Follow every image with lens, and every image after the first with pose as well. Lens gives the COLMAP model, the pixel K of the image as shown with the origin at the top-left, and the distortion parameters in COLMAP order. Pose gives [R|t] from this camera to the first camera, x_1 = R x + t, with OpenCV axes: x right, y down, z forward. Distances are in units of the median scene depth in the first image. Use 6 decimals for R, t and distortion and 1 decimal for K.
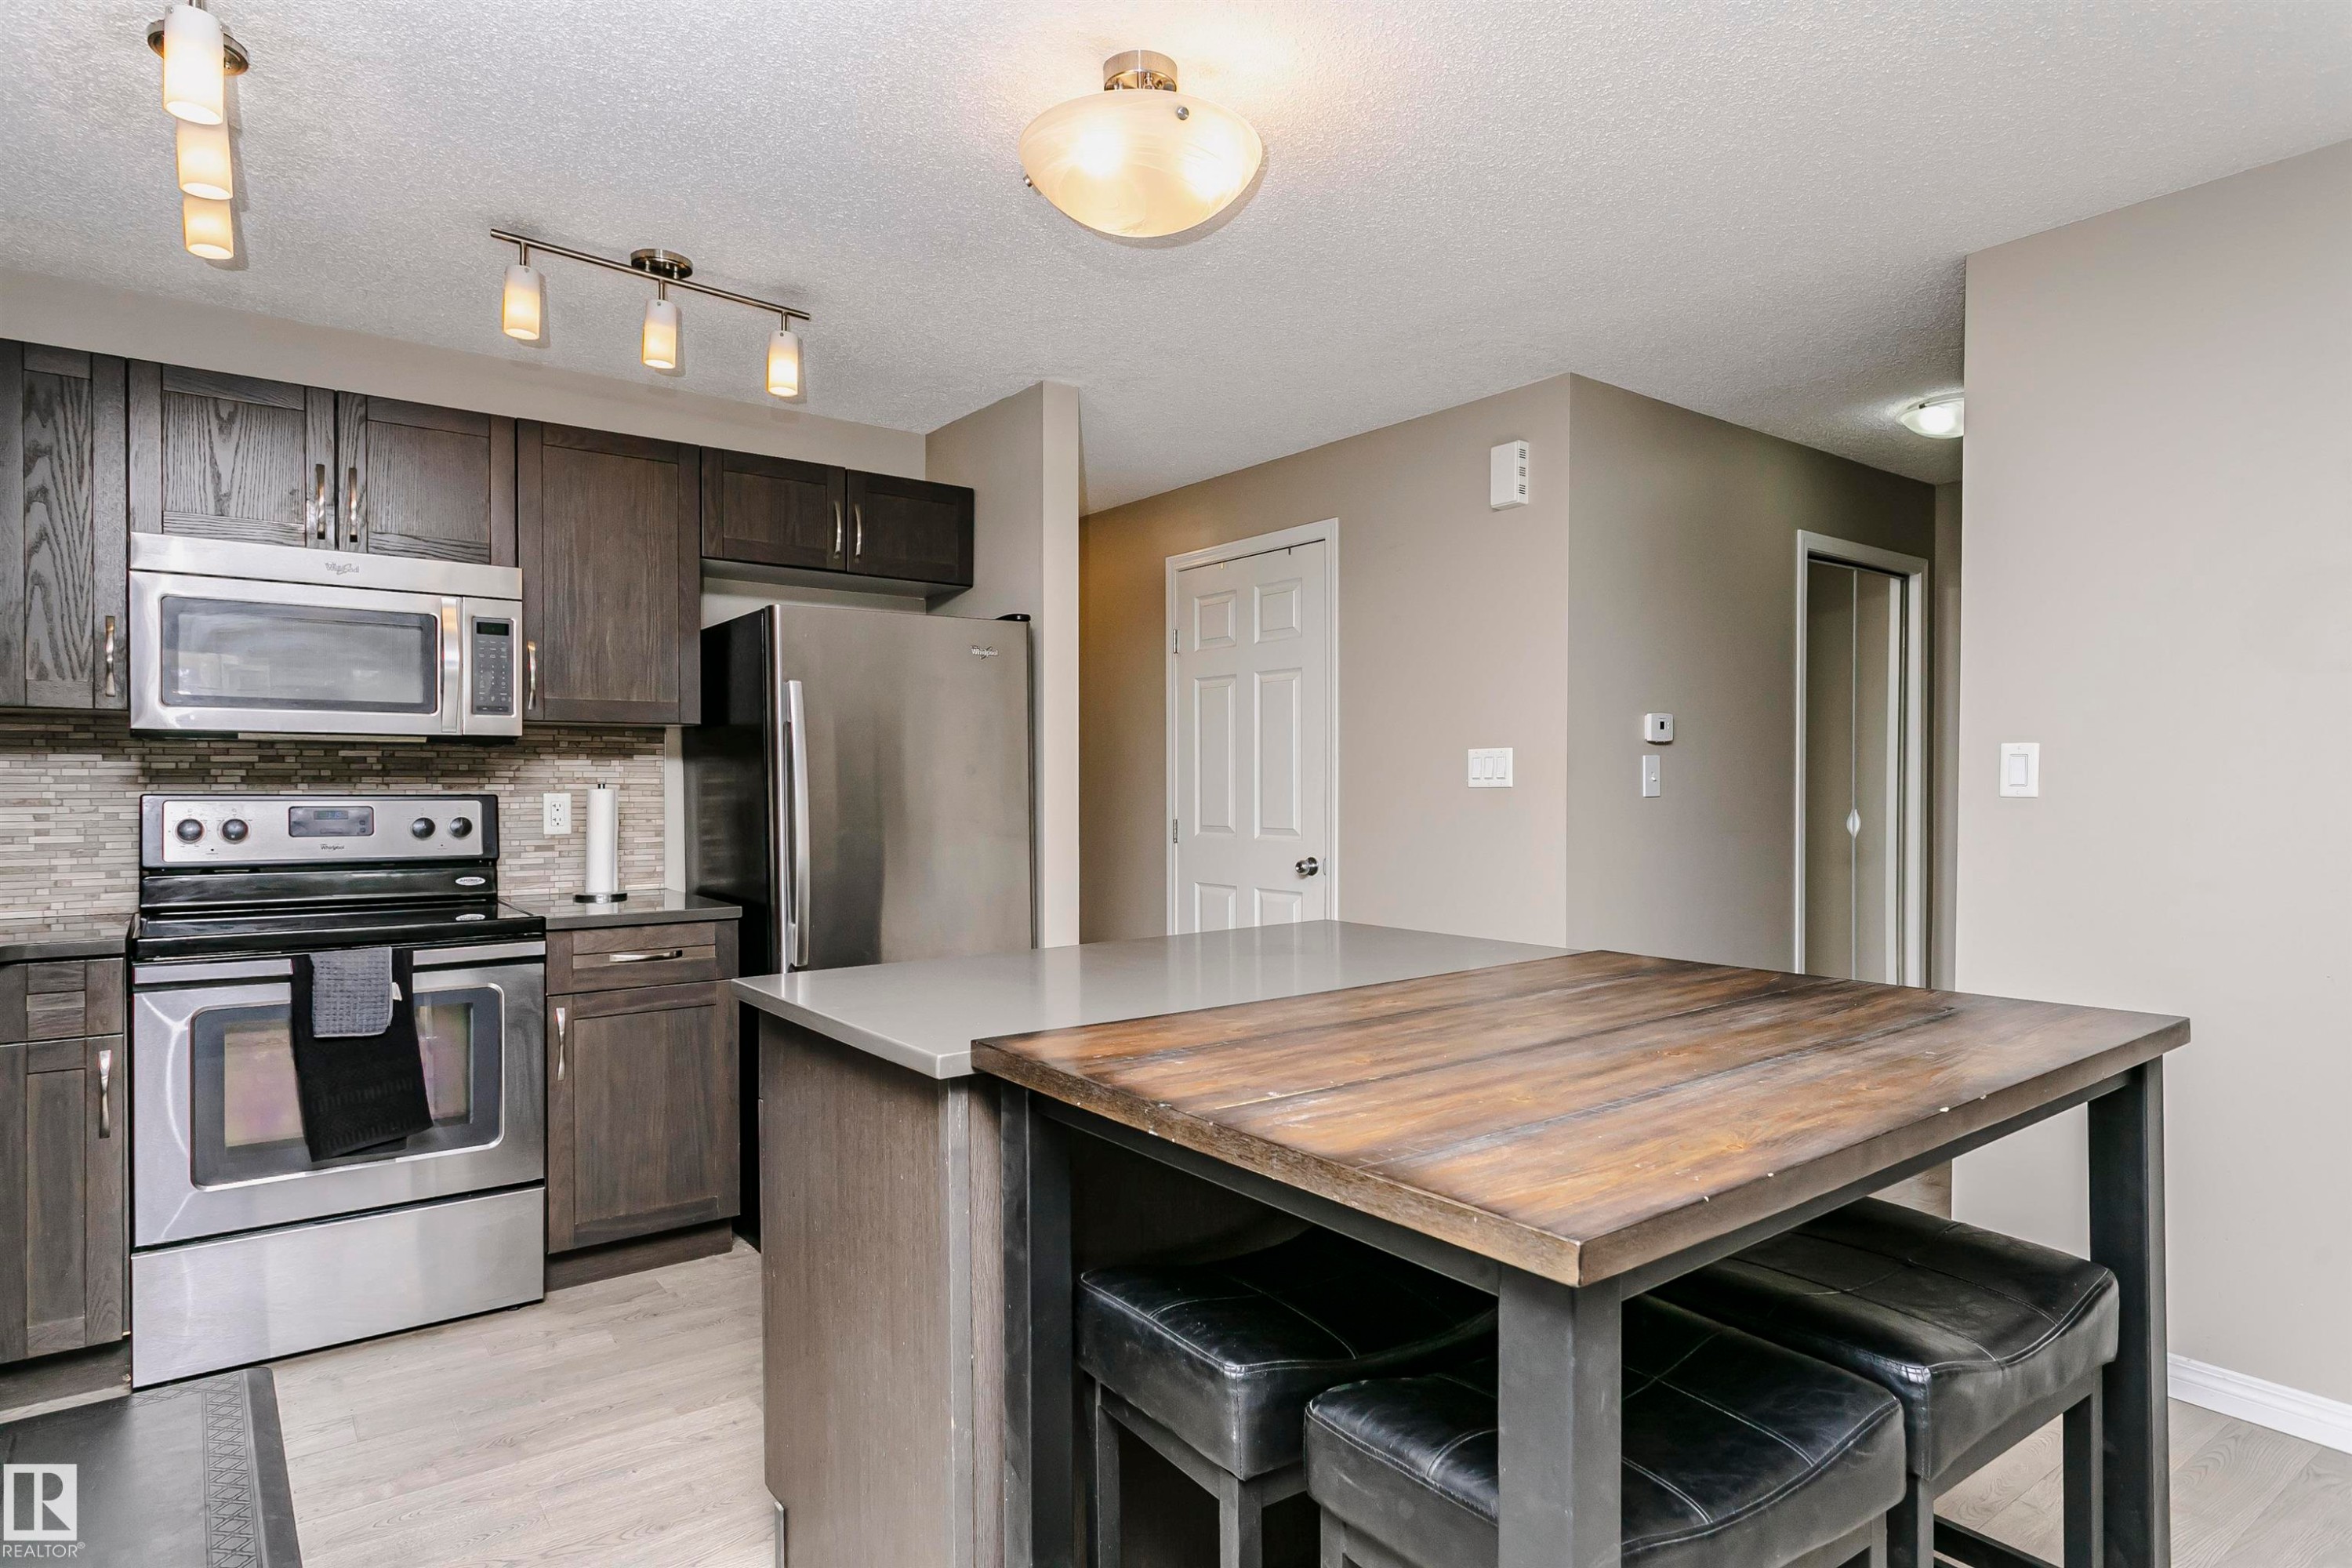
lens RADIAL K [[1281.9, 0, 1158.2], [0, 1281.9, 792.7], [0, 0, 1]] dist [-0.014079, 0.003098]
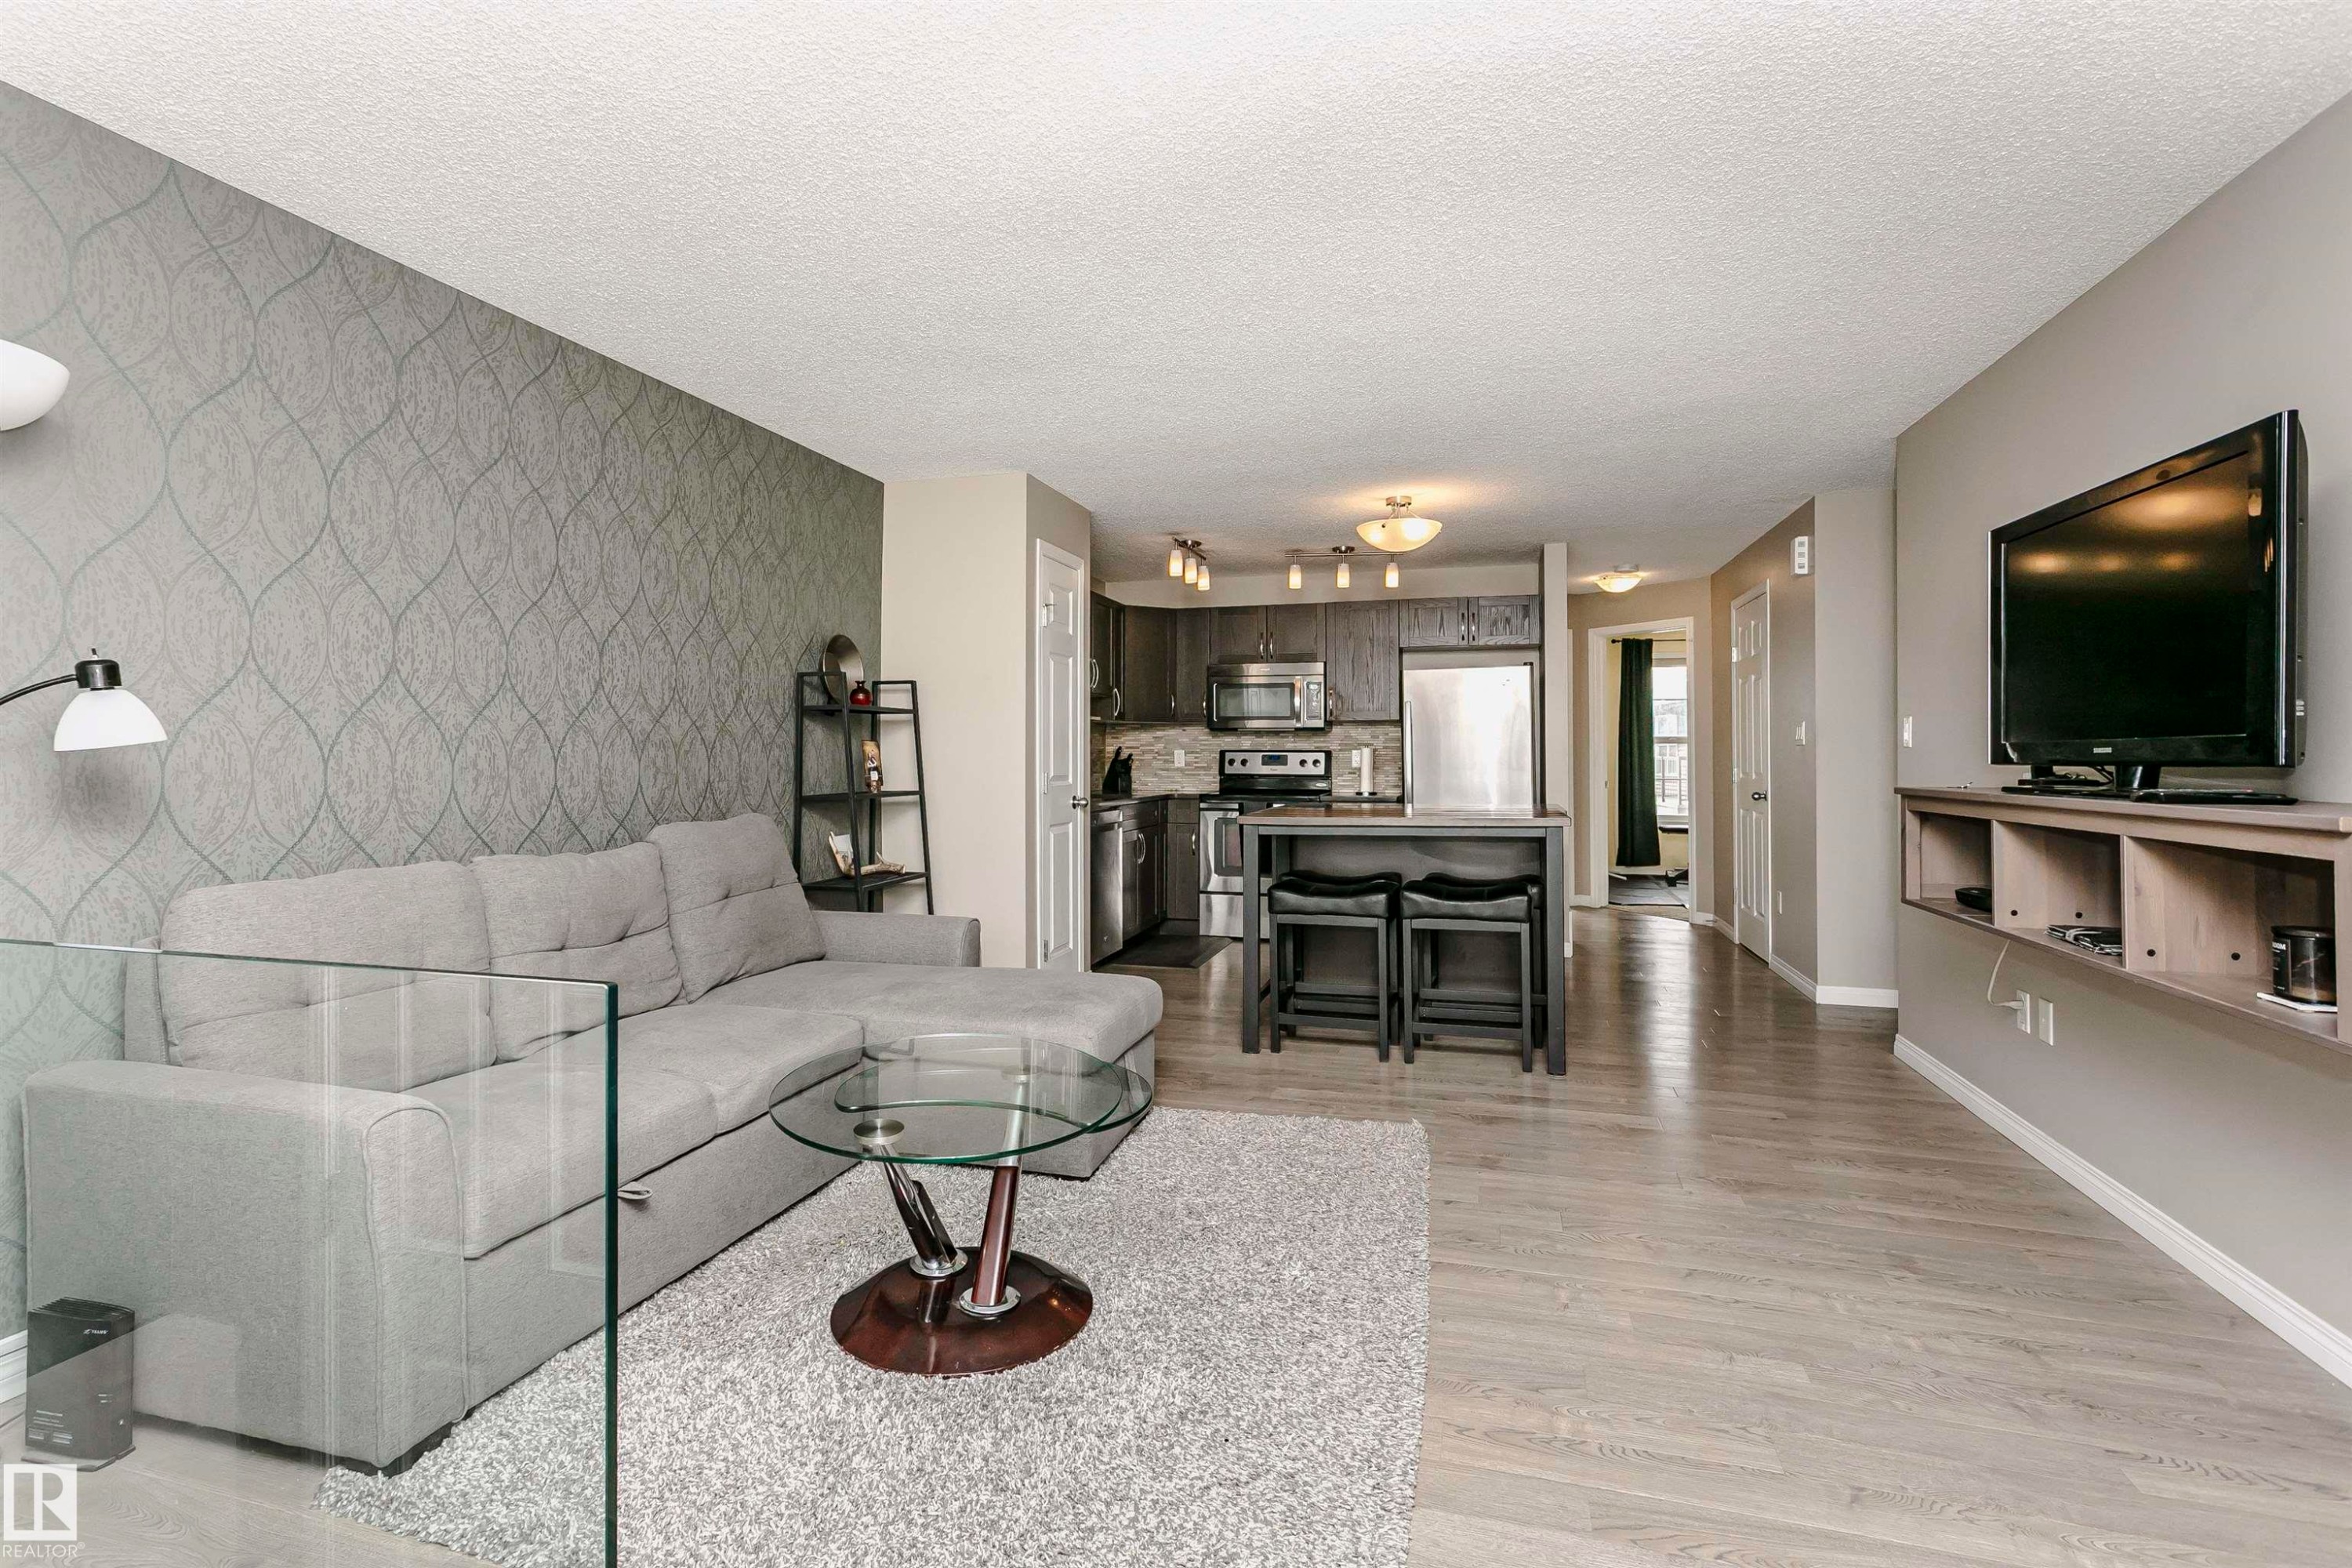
lens RADIAL K [[1191.0, 0, 1117.2], [0, 1191.0, 740.6], [0, 0, 1]] dist [0.004753, -0.000340]
pose [[0.572324, -0.008292, -0.819985, 1.280526], [-0.008904, 0.999827, -0.016326, 0.026989], [0.819979, 0.016645, 0.572152, -0.743418]]
